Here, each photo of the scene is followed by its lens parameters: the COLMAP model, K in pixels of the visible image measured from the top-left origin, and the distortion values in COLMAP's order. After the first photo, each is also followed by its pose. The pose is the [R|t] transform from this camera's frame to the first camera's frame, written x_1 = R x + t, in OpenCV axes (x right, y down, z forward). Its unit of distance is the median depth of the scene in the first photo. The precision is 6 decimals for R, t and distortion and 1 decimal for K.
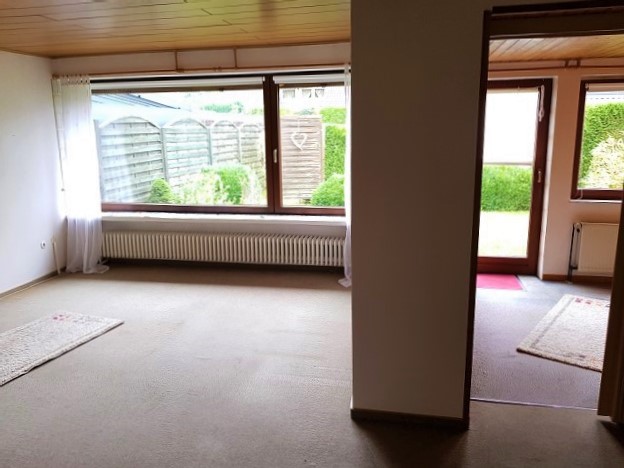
lens RADIAL K [[502.2, 0, 312.6], [0, 502.2, 234.6], [0, 0, 1]] dist [0.011333, -0.001802]
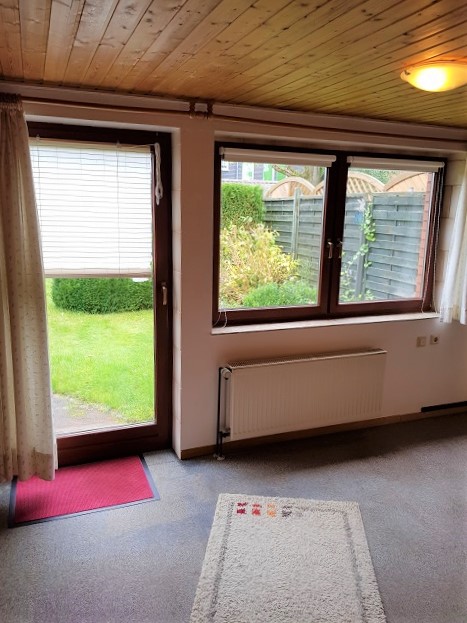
lens RADIAL K [[501.4, 0, 235.1], [0, 501.4, 310.7], [0, 0, 1]] dist [0.011333, -0.001802]
pose [[0.840977, -0.076493, 0.535636, 0.200101], [0.075932, 0.996844, 0.023139, -0.105465], [-0.535716, 0.021213, 0.844132, 0.450044]]
